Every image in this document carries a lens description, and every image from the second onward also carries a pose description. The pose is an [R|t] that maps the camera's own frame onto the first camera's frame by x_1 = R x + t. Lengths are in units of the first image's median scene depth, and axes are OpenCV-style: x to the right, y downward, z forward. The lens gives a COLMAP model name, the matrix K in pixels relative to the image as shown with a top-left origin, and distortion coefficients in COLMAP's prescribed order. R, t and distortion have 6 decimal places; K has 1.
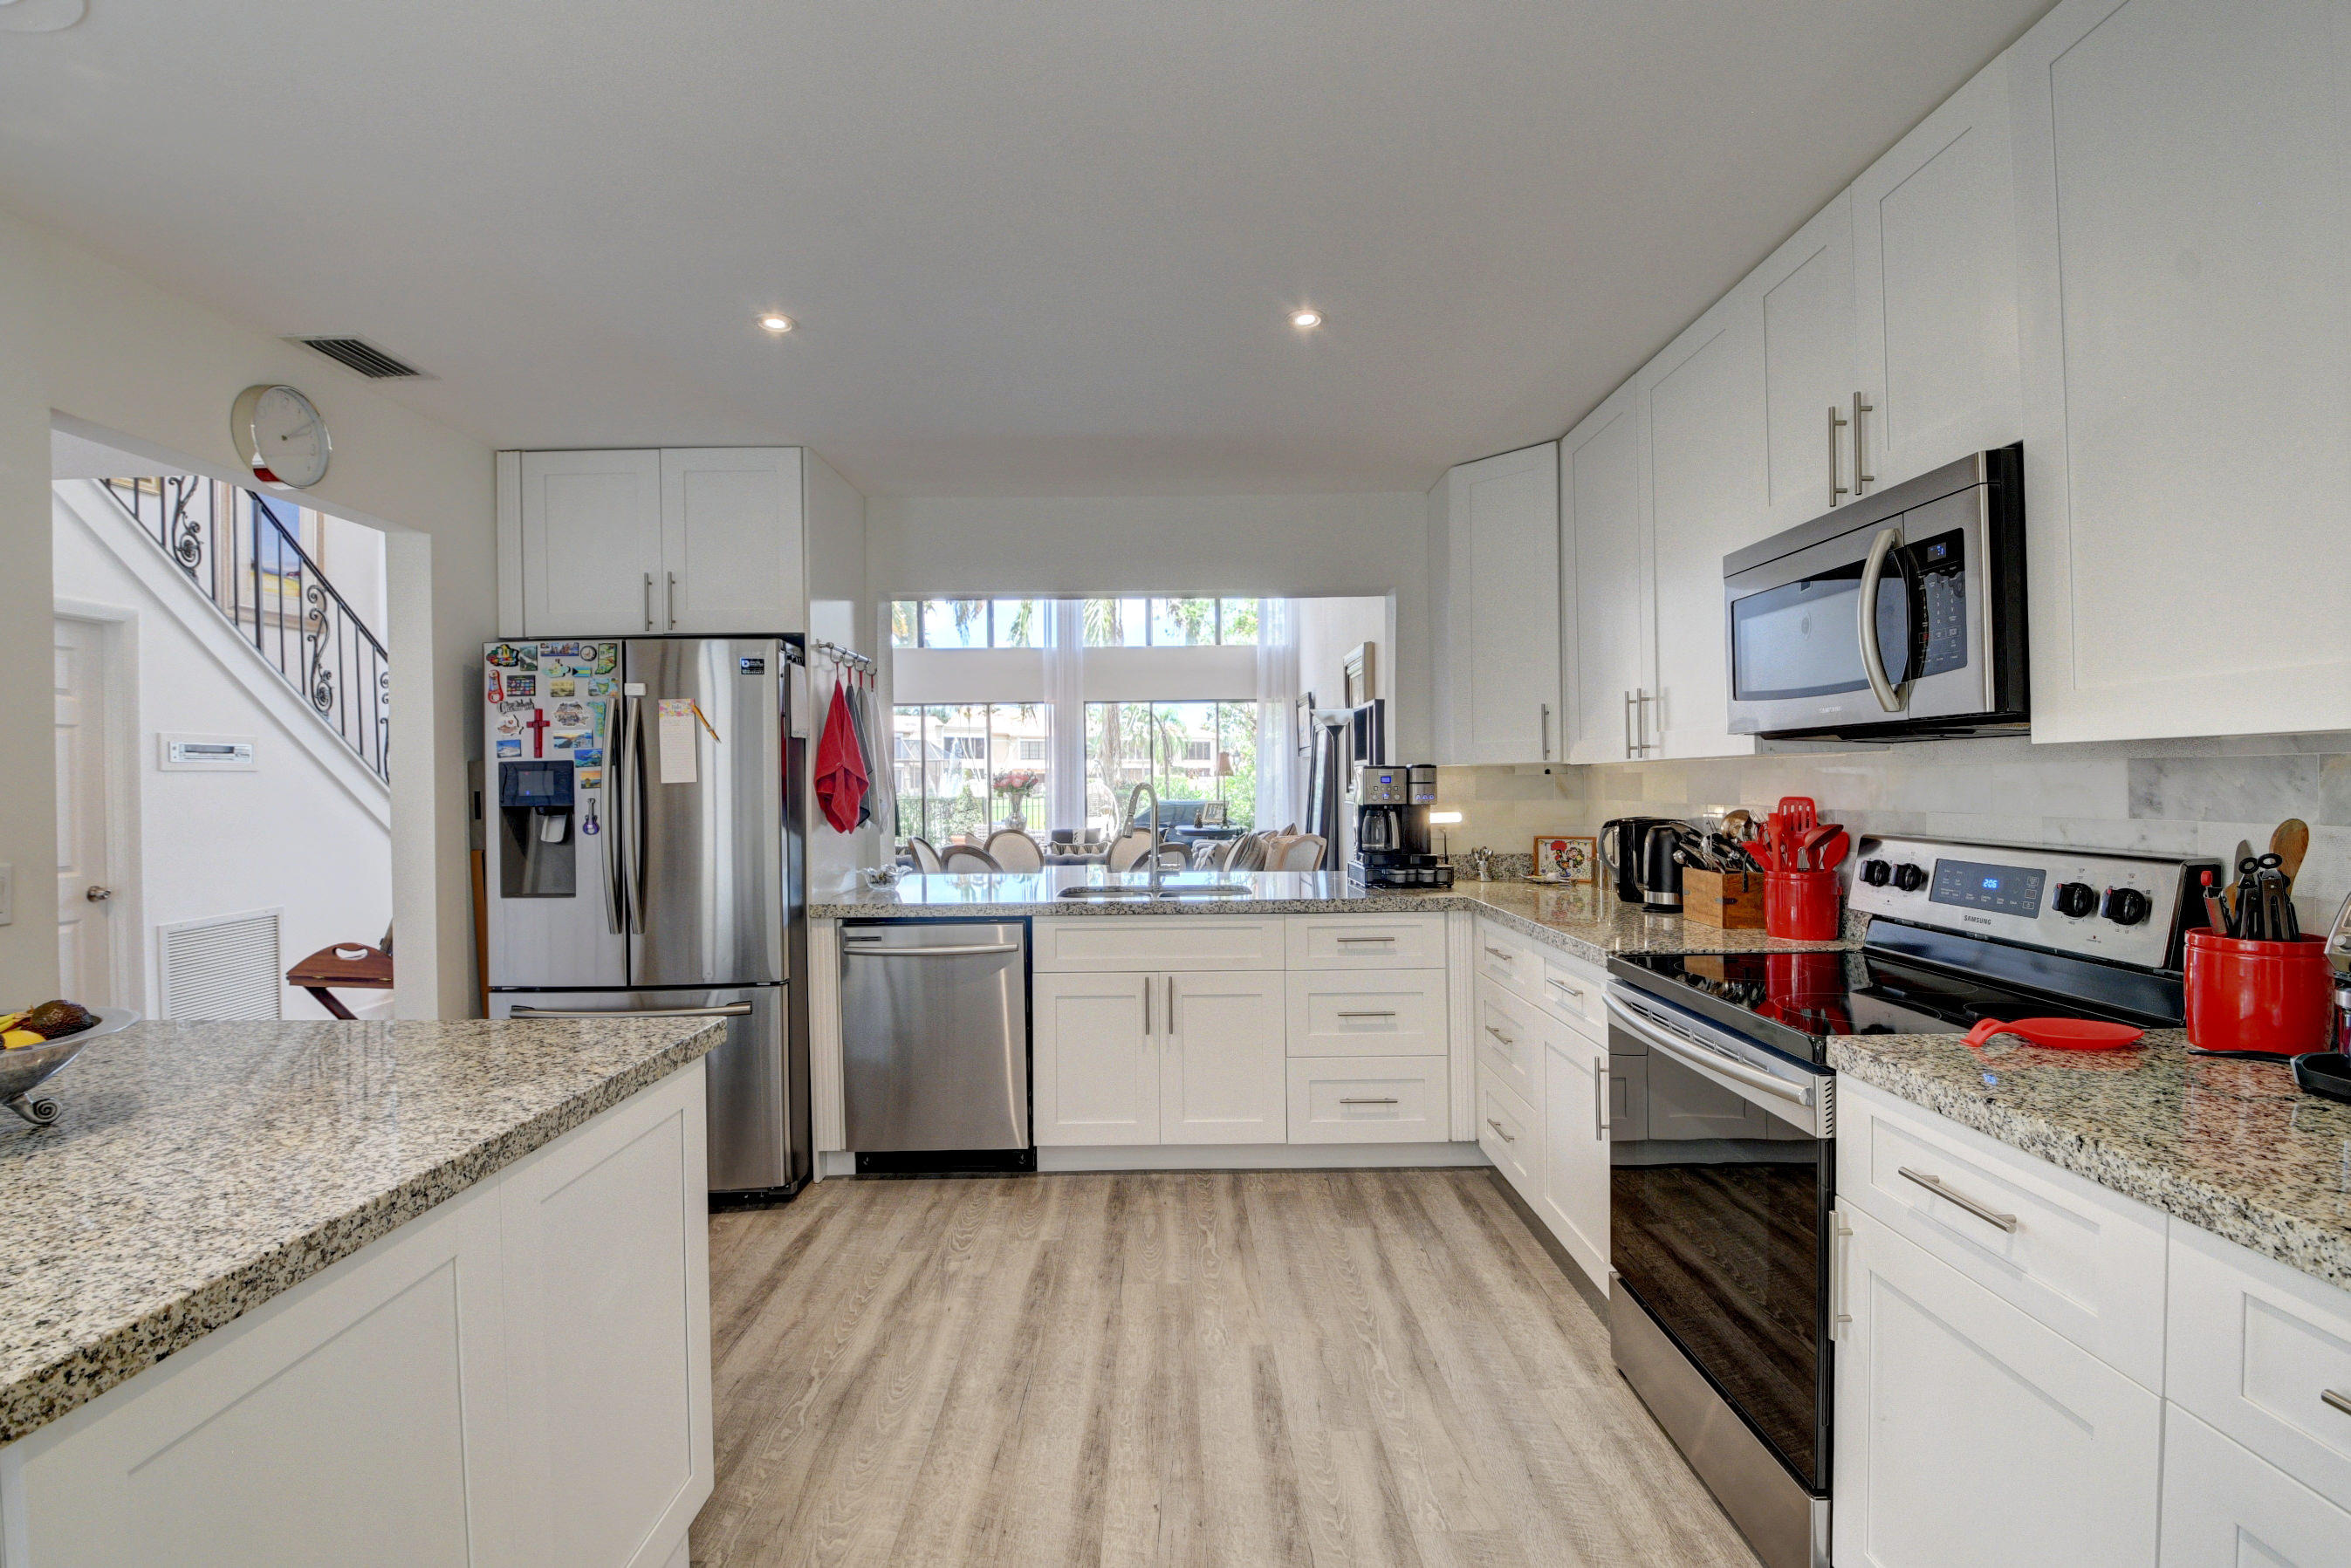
lens RADIAL K [[1034.9, 0, 1167.7], [0, 1034.9, 778.1], [0, 0, 1]] dist [-0.002859, -0.013872]
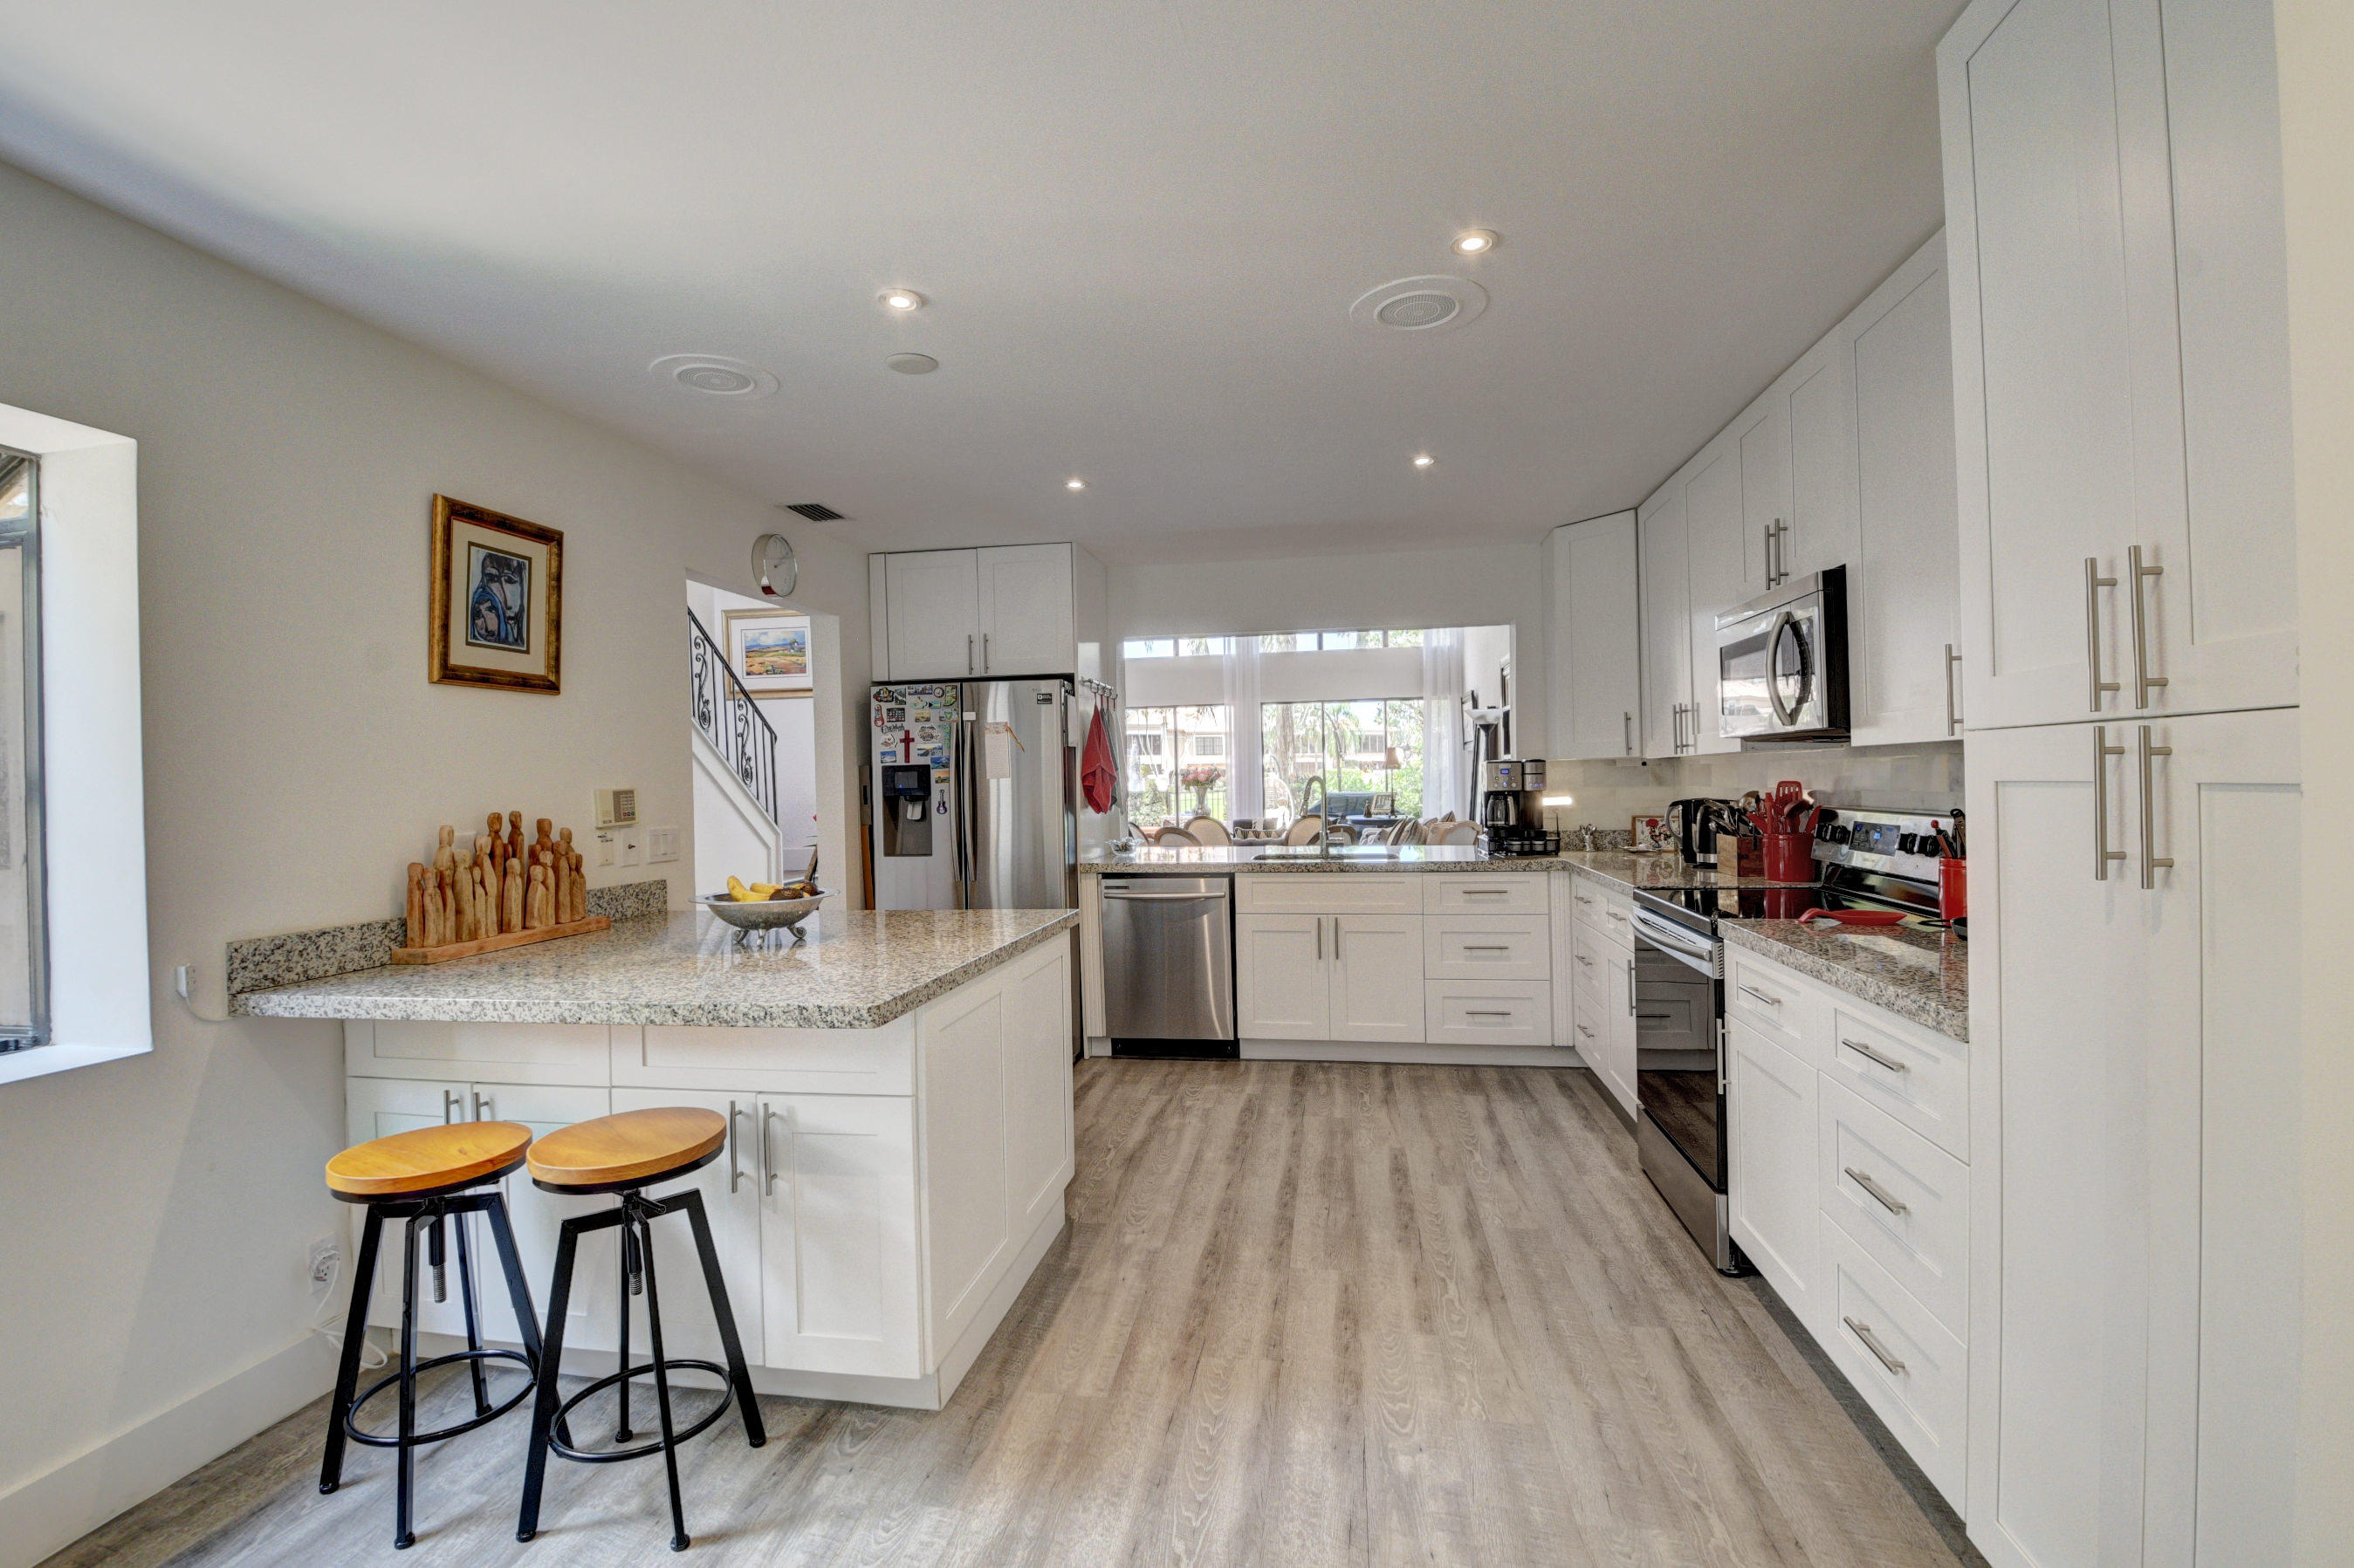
lens RADIAL K [[1036.2, 0, 1169.0], [0, 1036.2, 779.7], [0, 0, 1]] dist [-0.002859, -0.013872]
pose [[0.986398, -0.008685, -0.164143, 0.013003], [0.009811, 0.999934, 0.006048, -0.000504], [0.164080, -0.007576, 0.986418, -0.480891]]
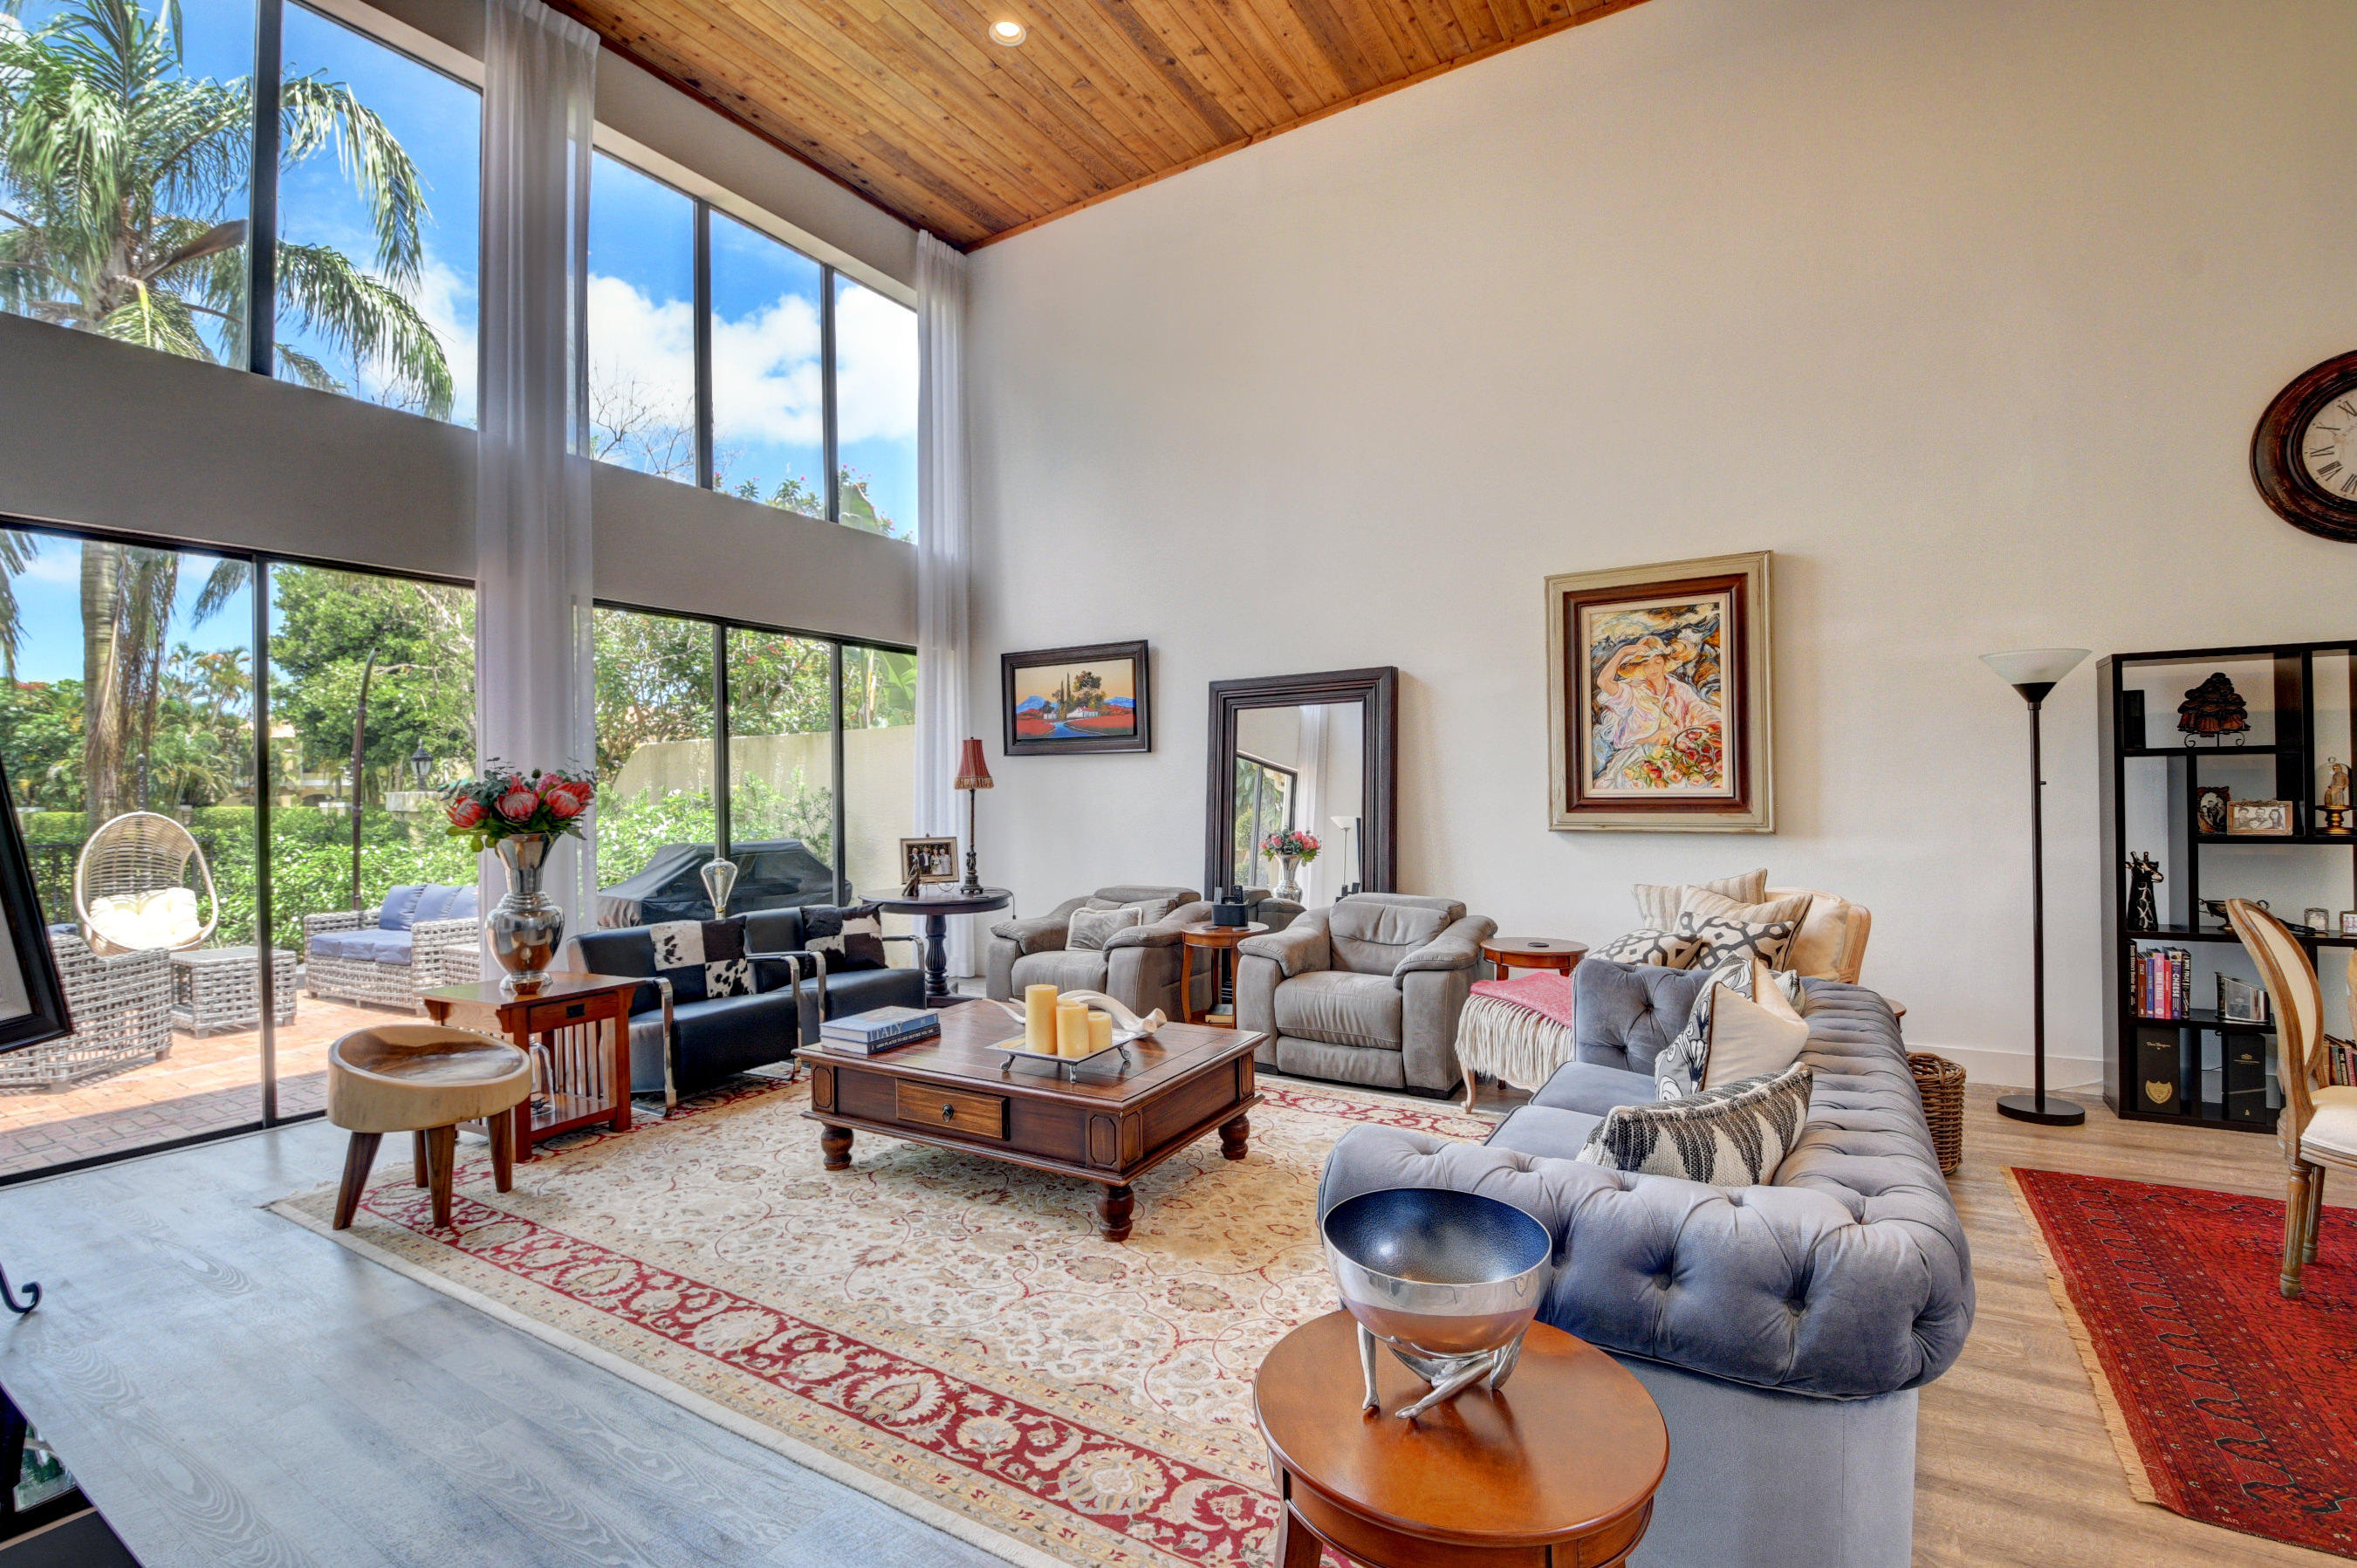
lens RADIAL K [[1037.6, 0, 1177.1], [0, 1037.6, 789.4], [0, 0, 1]] dist [-0.002859, -0.013872]
pose [[0.521984, 0.005666, 0.852936, -1.515271], [0.007124, 0.999914, -0.011003, 0.021316], [-0.852925, 0.011819, 0.521899, 3.097132]]
